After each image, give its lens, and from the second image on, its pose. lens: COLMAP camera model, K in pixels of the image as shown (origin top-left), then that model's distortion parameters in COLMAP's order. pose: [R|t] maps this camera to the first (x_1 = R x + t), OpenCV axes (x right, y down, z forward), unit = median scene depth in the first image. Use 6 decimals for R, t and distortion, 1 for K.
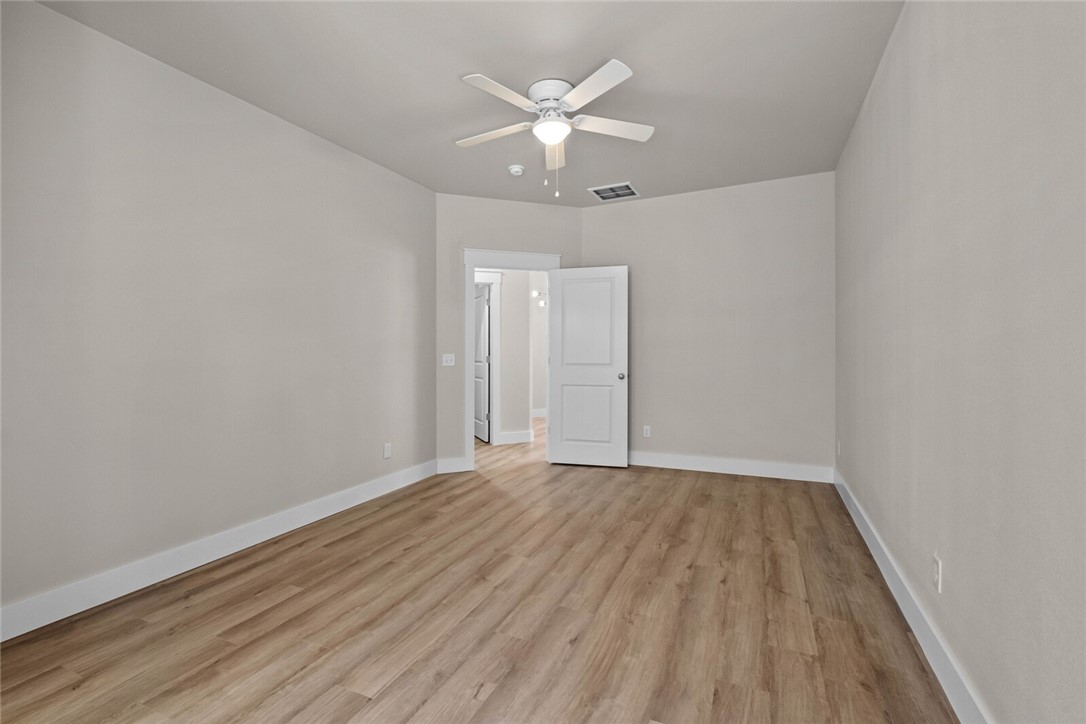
lens RADIAL K [[477.6, 0, 542.1], [0, 477.6, 360.0], [0, 0, 1]] dist [0.004914, -0.006839]
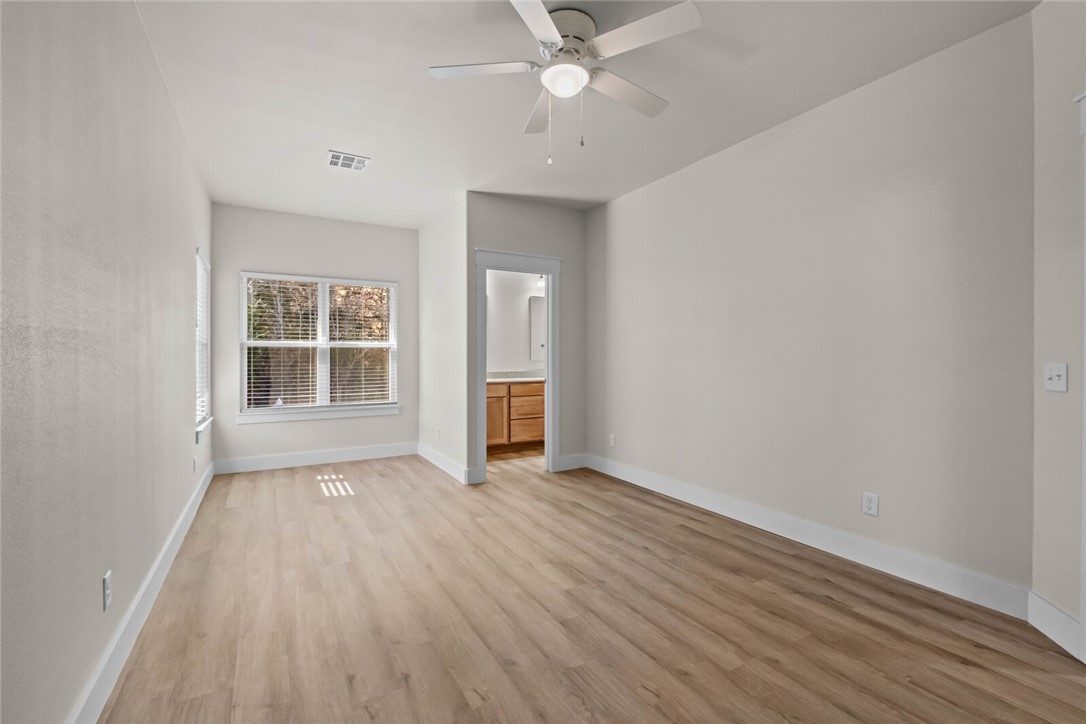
lens RADIAL K [[477.6, 0, 543.8], [0, 477.6, 355.9], [0, 0, 1]] dist [0.004914, -0.006839]
pose [[-0.582253, 0.009341, -0.812954, 0.751068], [-0.010941, 0.999753, 0.019323, -0.039897], [0.812934, 0.020146, -0.582008, 1.562163]]
